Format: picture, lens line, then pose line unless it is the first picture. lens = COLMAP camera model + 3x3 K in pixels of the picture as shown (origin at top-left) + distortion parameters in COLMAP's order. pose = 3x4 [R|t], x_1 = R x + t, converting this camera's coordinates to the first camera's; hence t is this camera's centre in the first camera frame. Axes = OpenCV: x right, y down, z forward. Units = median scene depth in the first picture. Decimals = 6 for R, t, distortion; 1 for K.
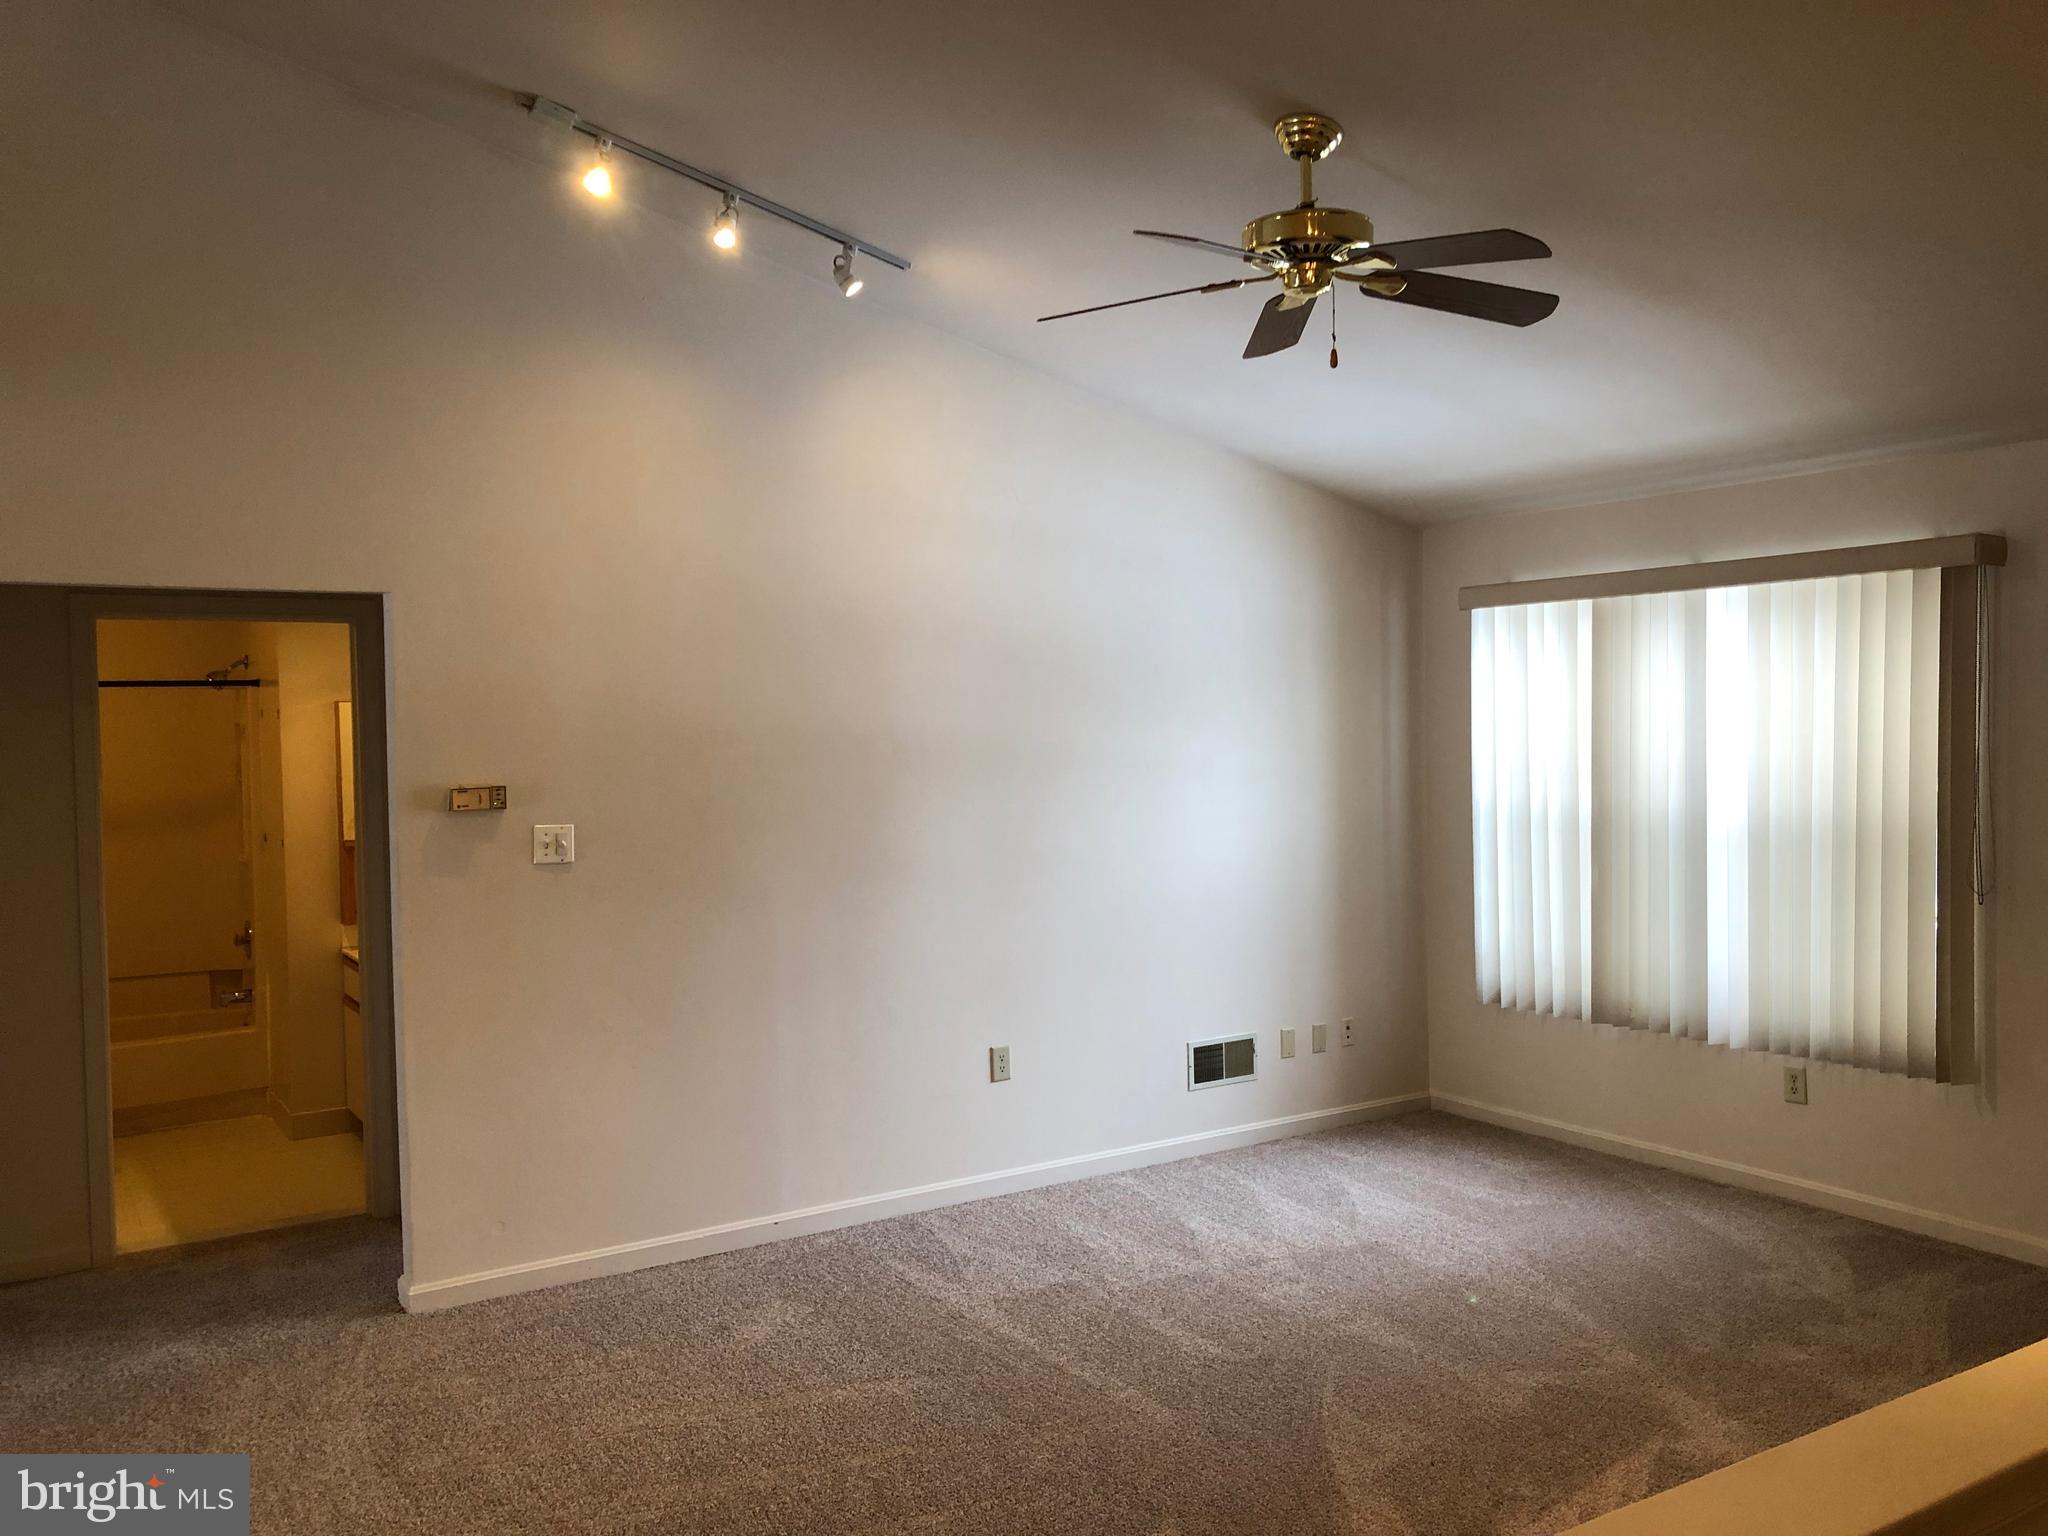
lens RADIAL K [[1664.2, 0, 1041.6], [0, 1664.2, 767.1], [0, 0, 1]] dist [0.067899, -0.128629]
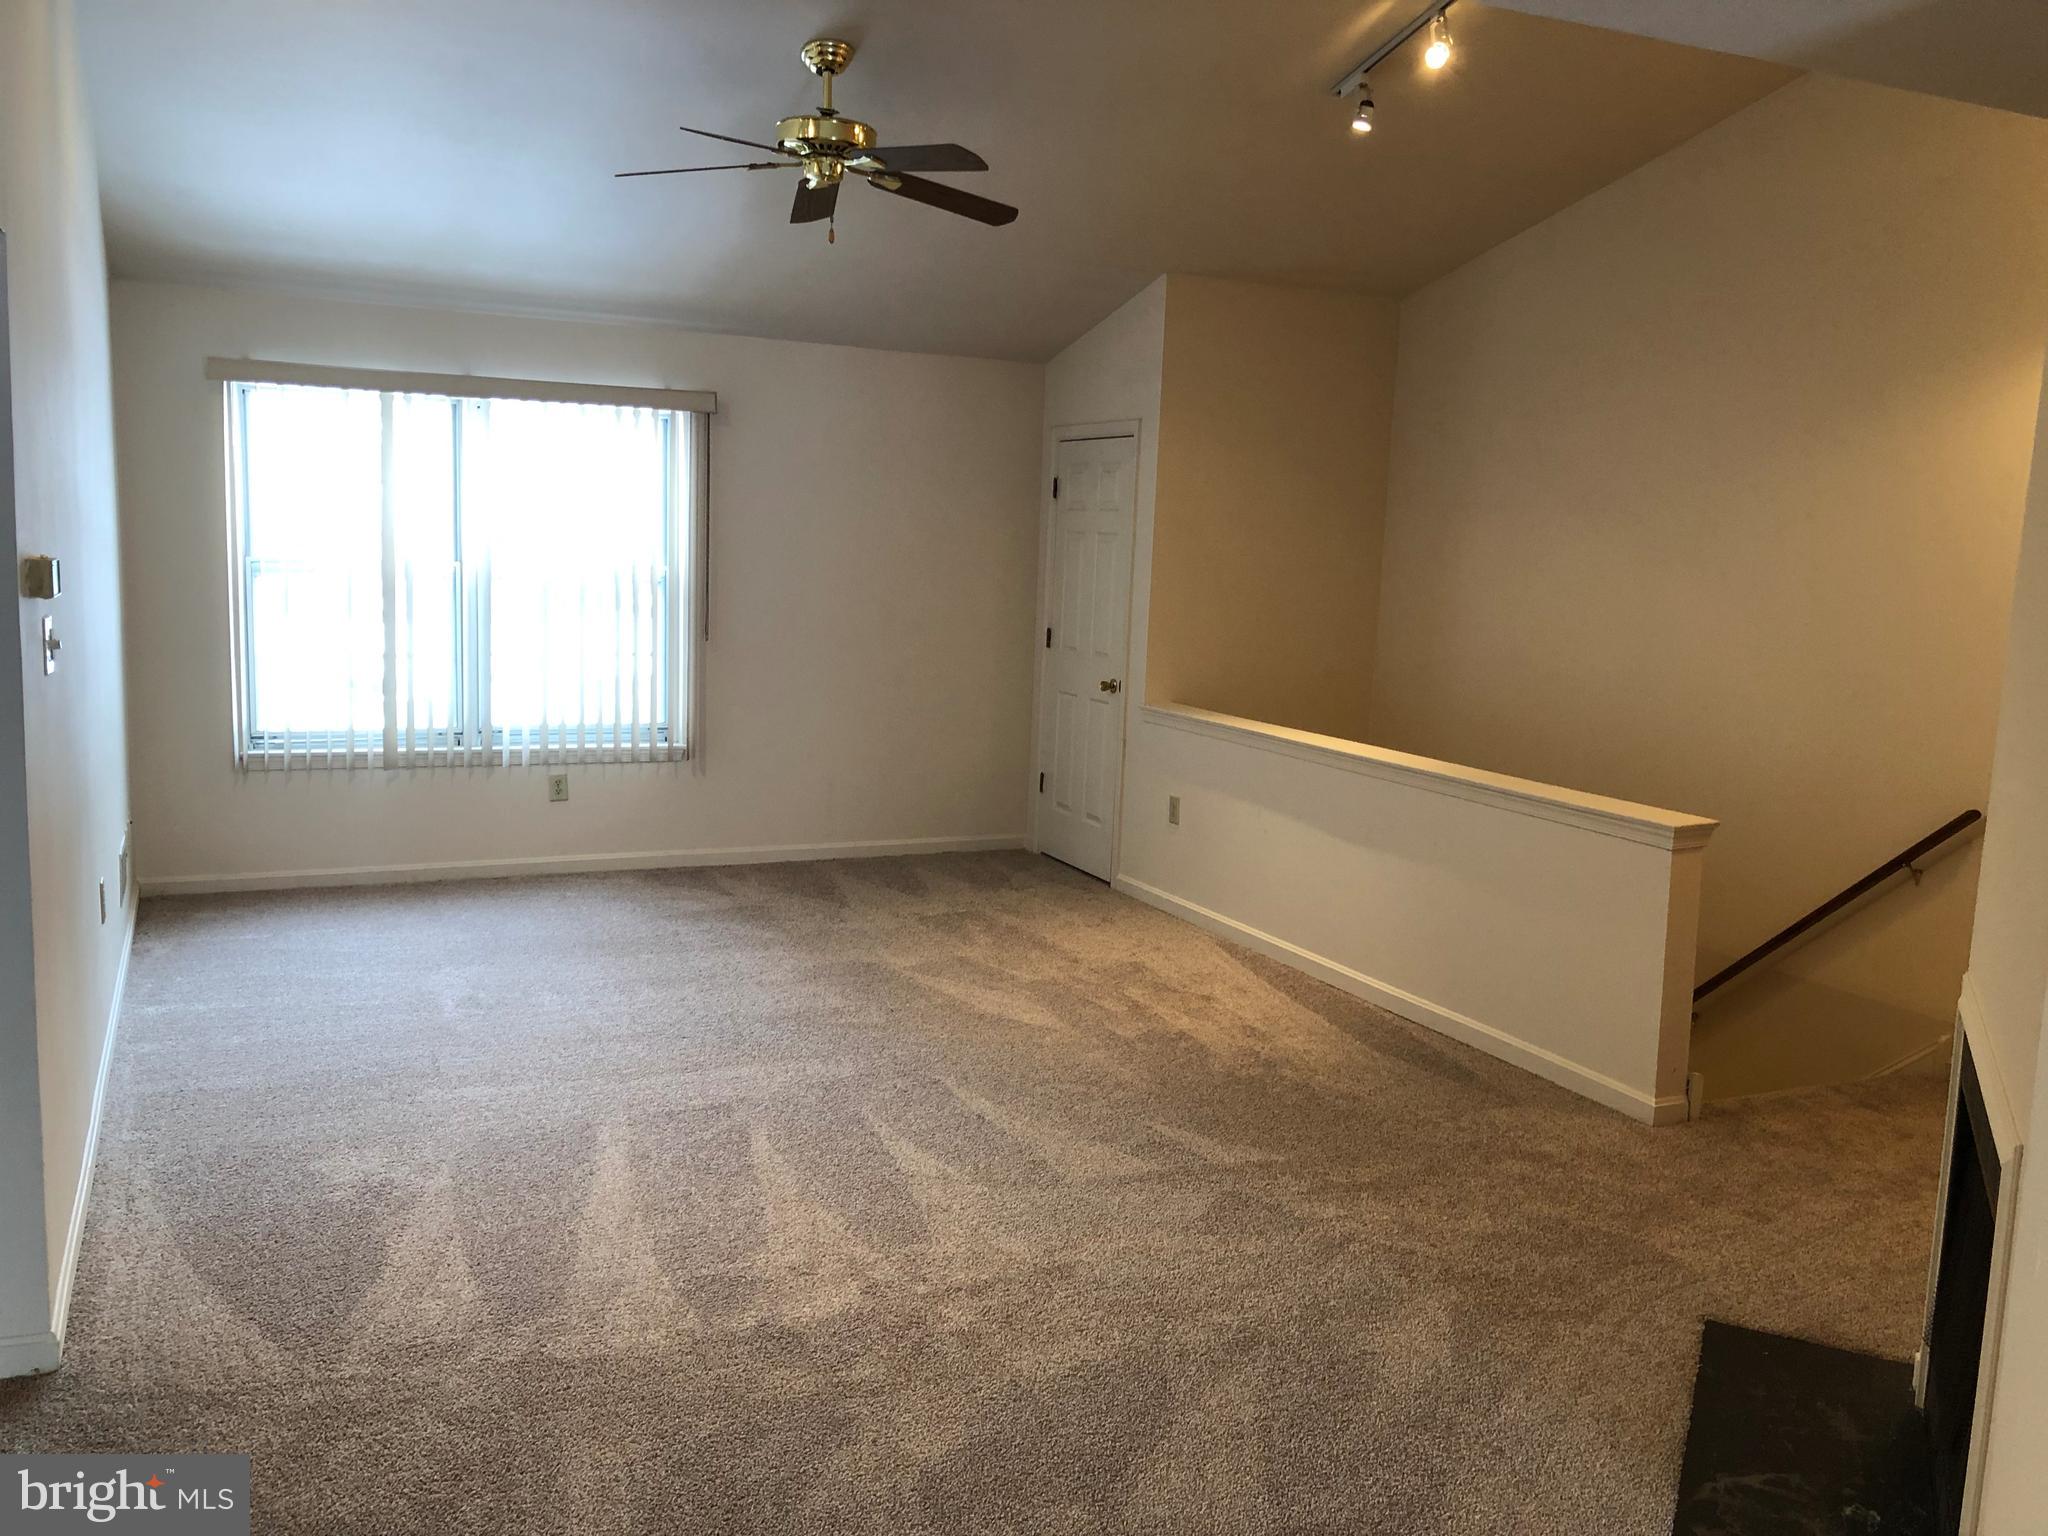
lens RADIAL K [[1664.2, 0, 1041.6], [0, 1664.2, 767.1], [0, 0, 1]] dist [0.067899, -0.128629]
pose [[0.113832, -0.118201, 0.986444, -0.816480], [-0.008616, 0.992742, 0.119951, 0.010381], [-0.993463, -0.022154, 0.111987, 0.469566]]
